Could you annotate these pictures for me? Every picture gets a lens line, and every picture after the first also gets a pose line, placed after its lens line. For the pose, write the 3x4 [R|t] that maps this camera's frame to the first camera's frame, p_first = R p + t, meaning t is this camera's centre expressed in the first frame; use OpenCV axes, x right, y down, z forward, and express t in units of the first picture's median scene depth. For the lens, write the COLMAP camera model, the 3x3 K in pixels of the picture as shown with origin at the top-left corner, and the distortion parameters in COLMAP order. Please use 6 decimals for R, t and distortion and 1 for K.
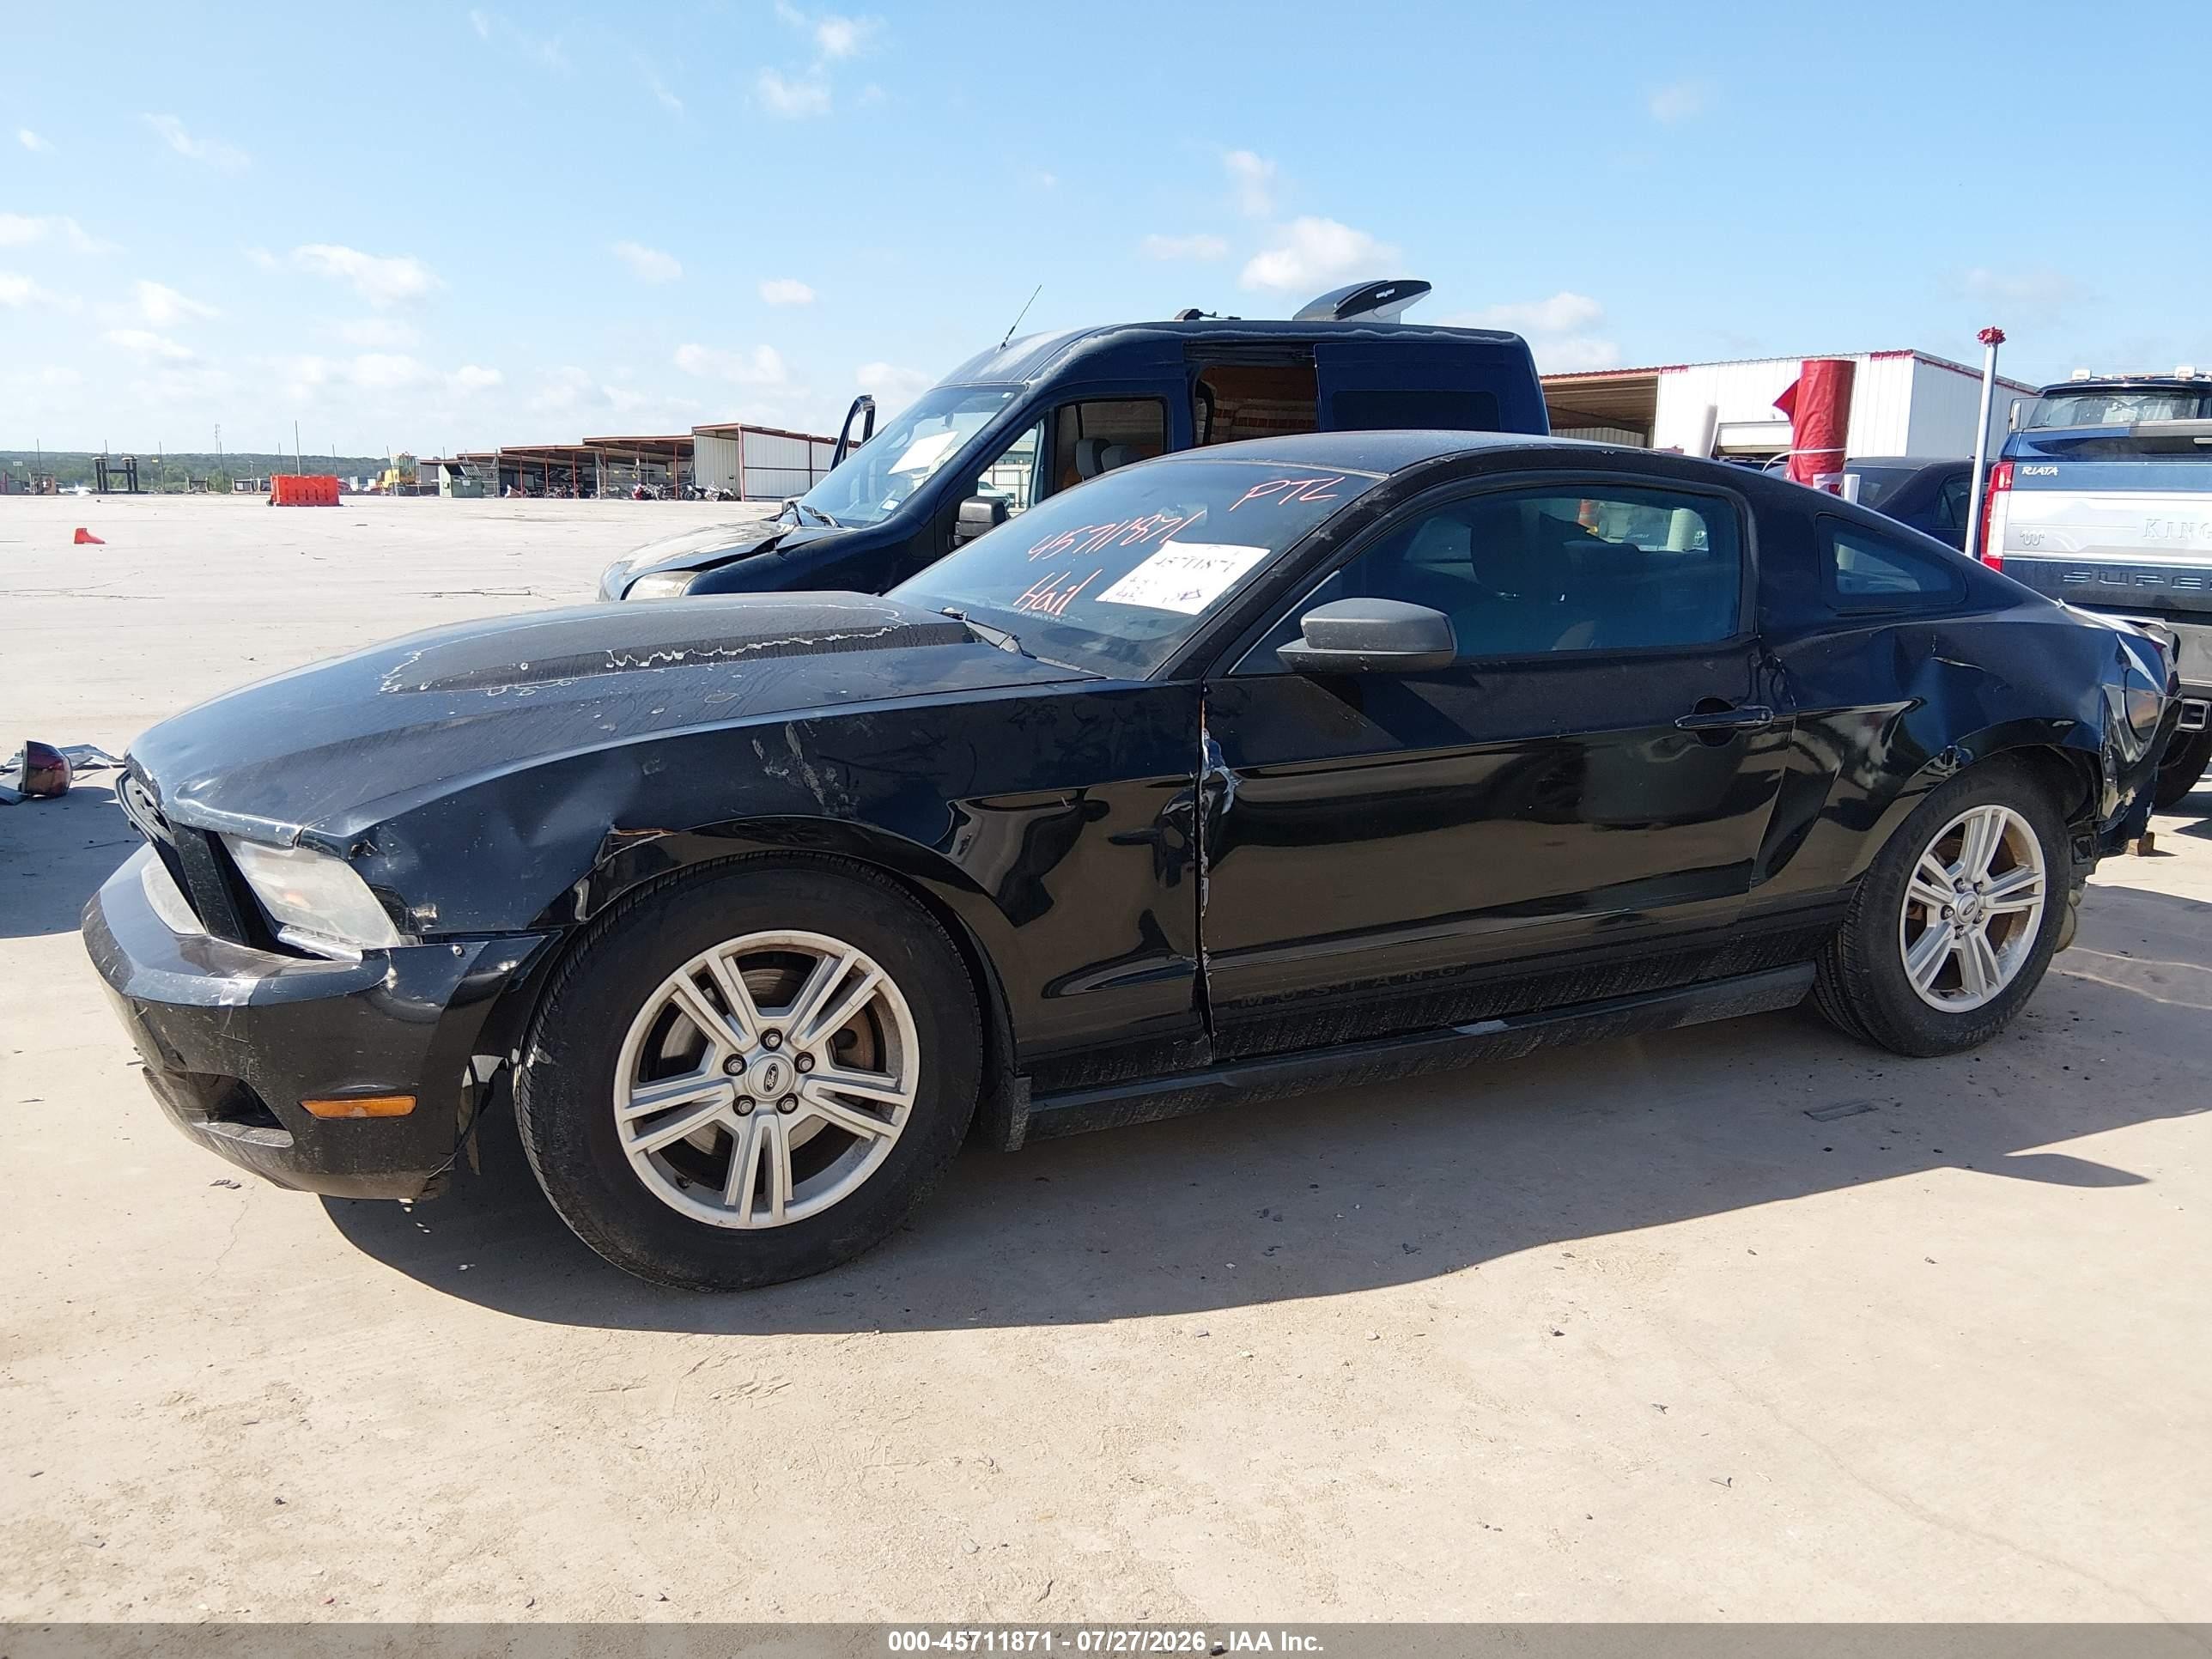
lens RADIAL K [[1768.1, 0, 1085.6], [0, 1768.1, 755.8], [0, 0, 1]] dist [0.069384, -0.099723]
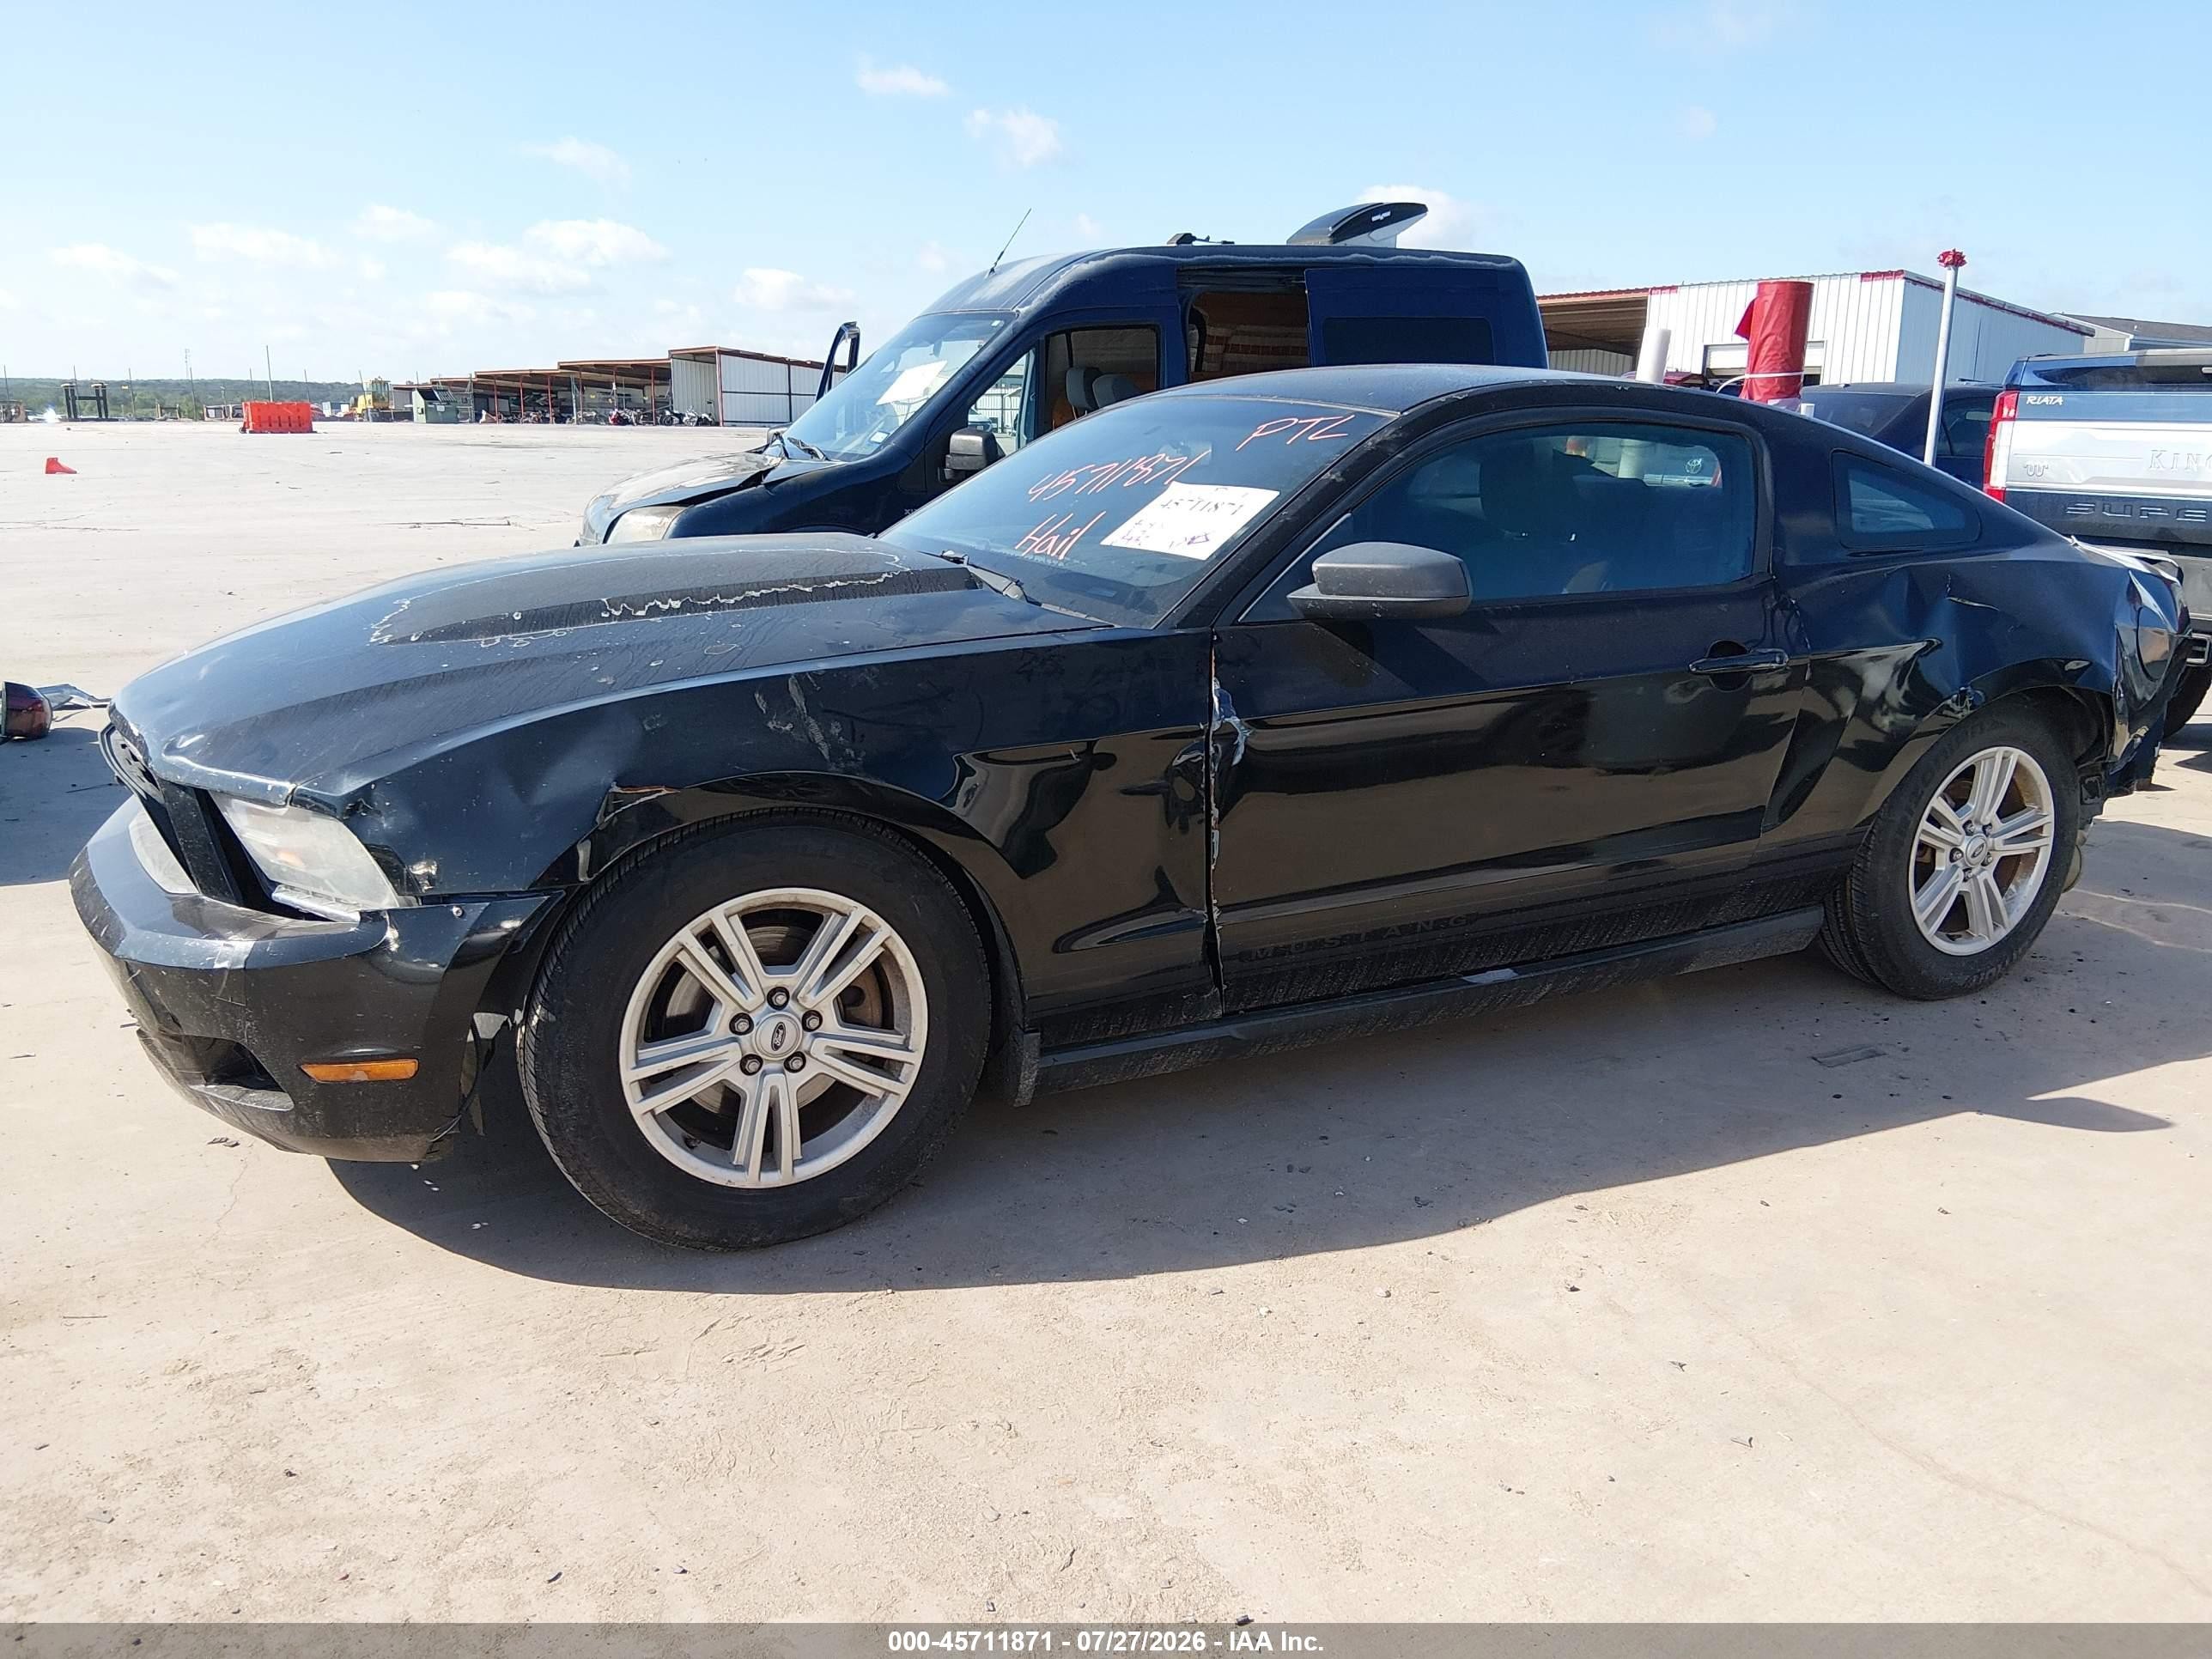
lens RADIAL K [[1768.1, 0, 1080.9], [0, 1768.1, 765.1], [0, 0, 1]] dist [0.069384, -0.099723]
pose [[0.999967, -0.002837, 0.007664, -0.014397], [0.002473, 0.998888, 0.047081, -0.013247], [-0.007789, -0.047061, 0.998862, 0.020041]]
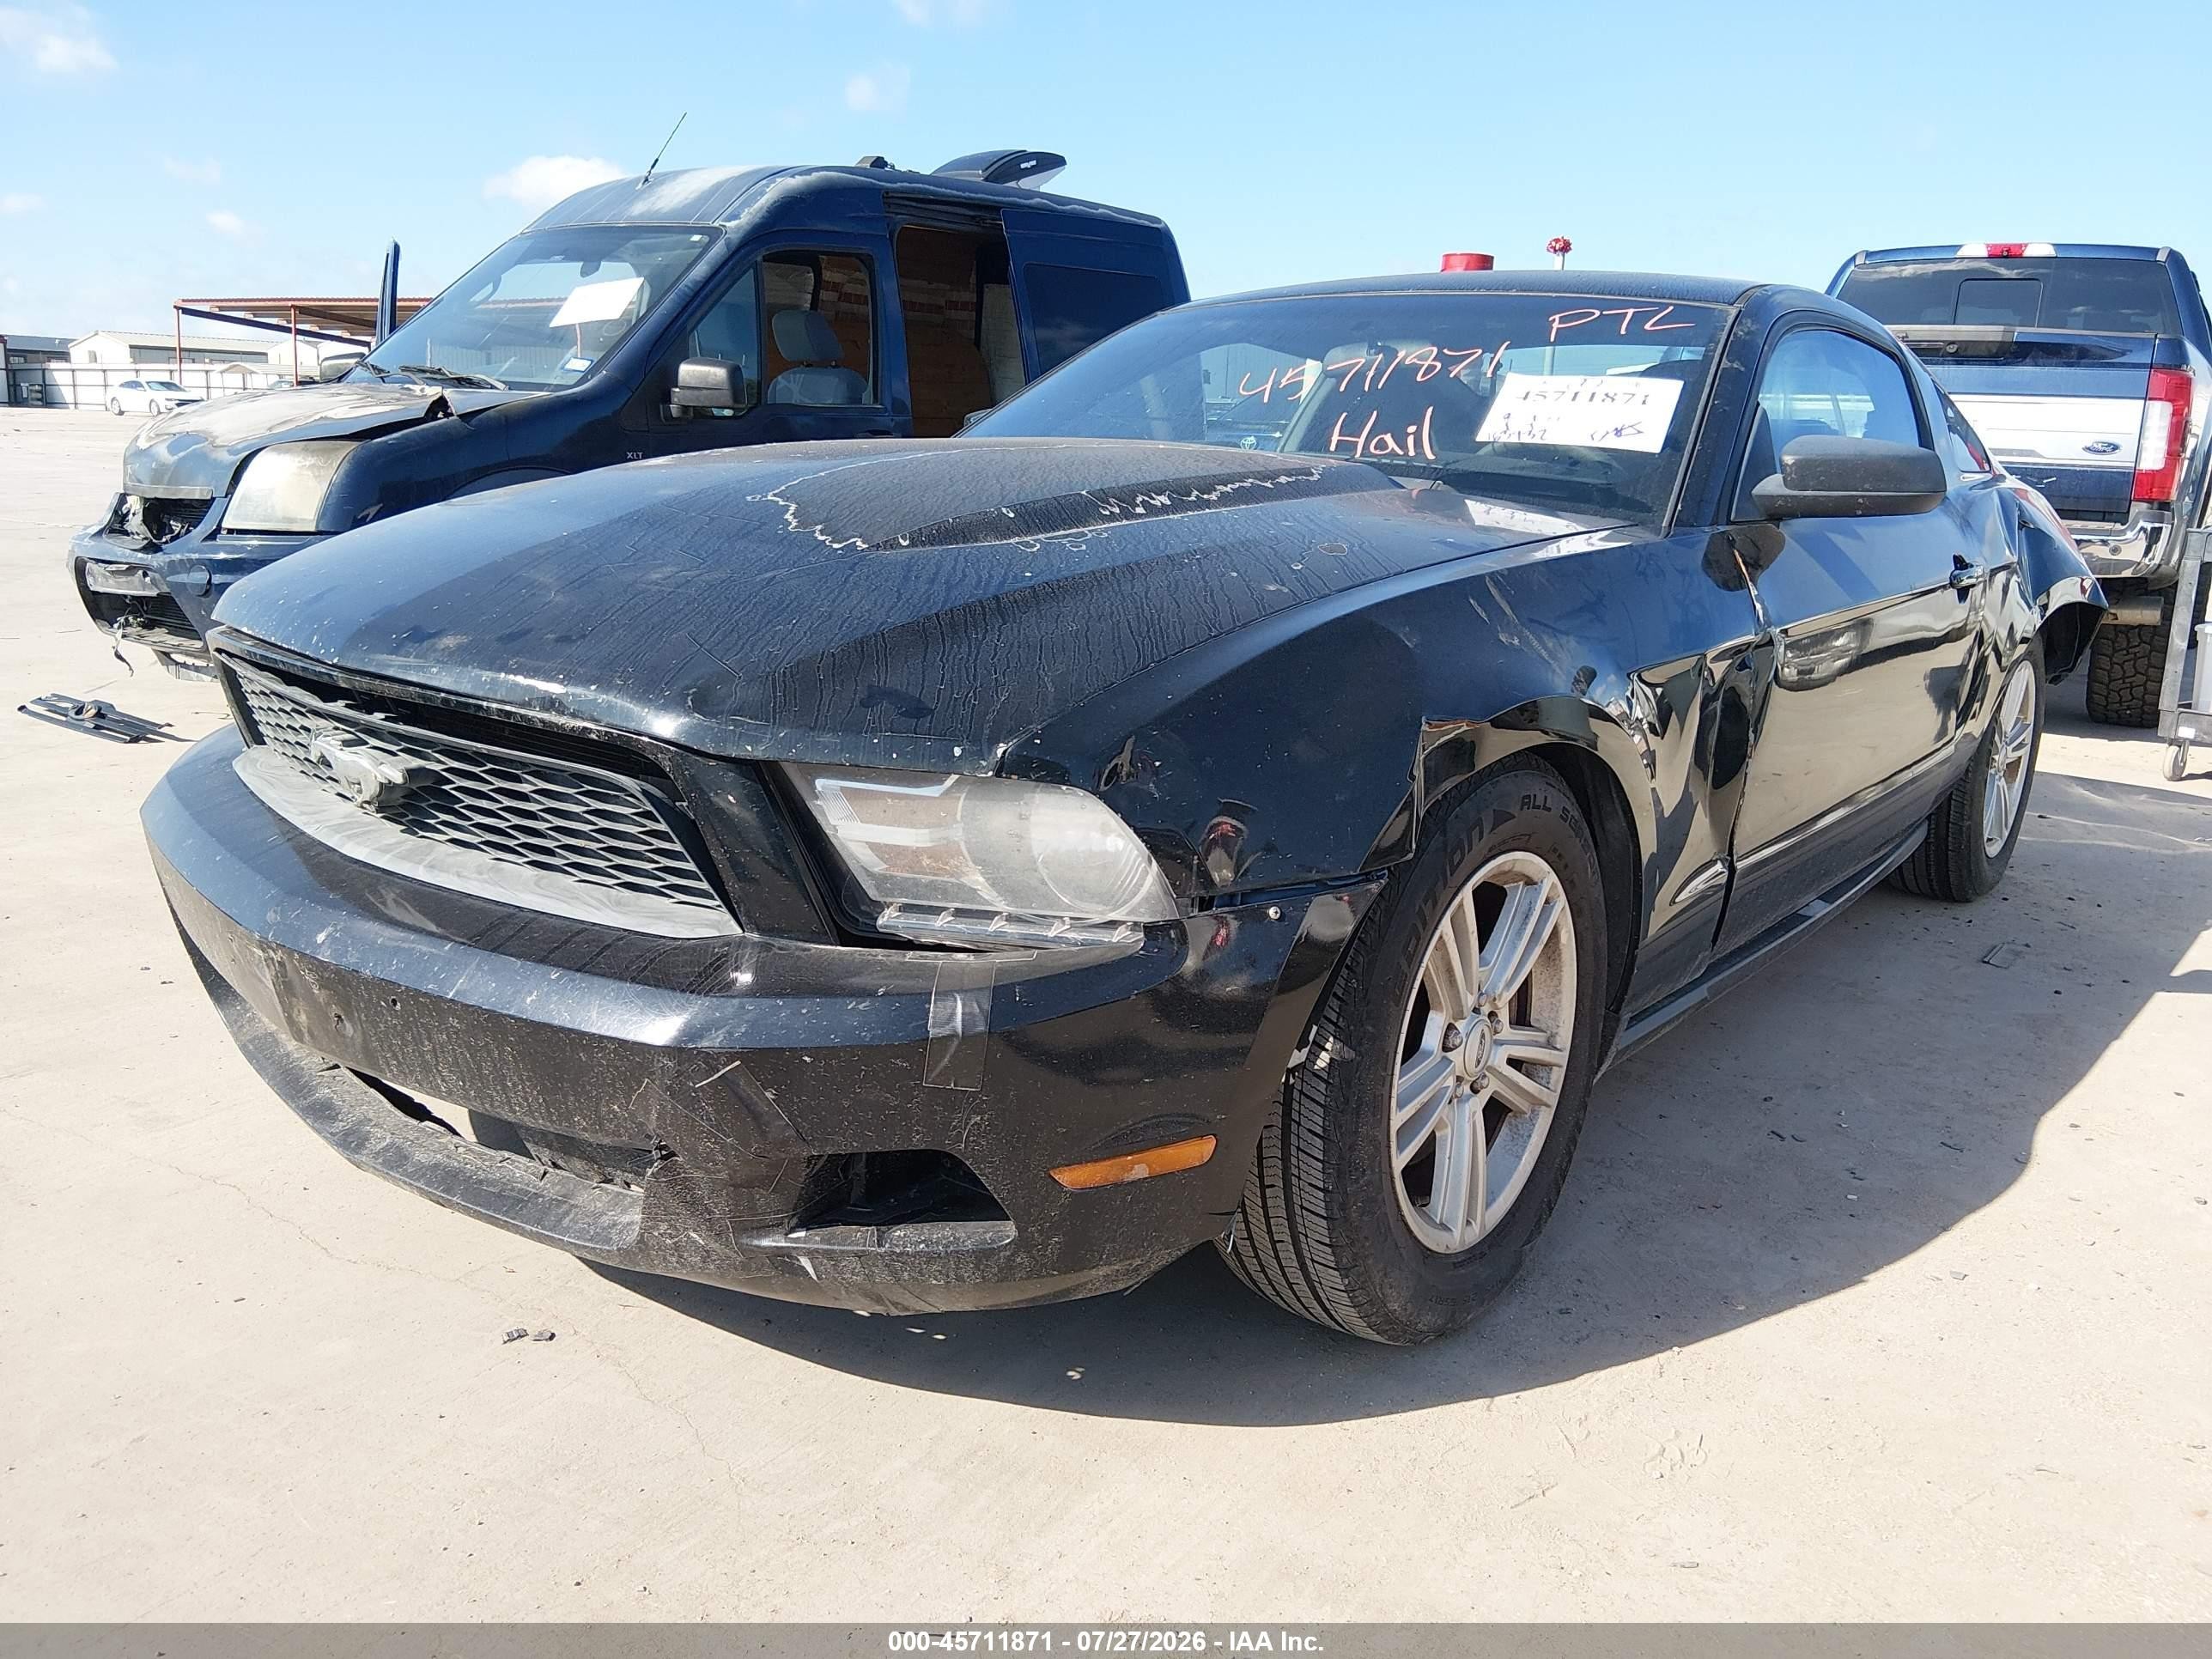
lens RADIAL K [[1768.1, 0, 1146.1], [0, 1768.1, 769.7], [0, 0, 1]] dist [0.069384, -0.099723]
pose [[0.896730, -0.061598, 0.438271, -0.554949], [0.039822, 0.997480, 0.058715, 0.011343], [-0.440783, -0.035199, 0.896923, 0.342278]]
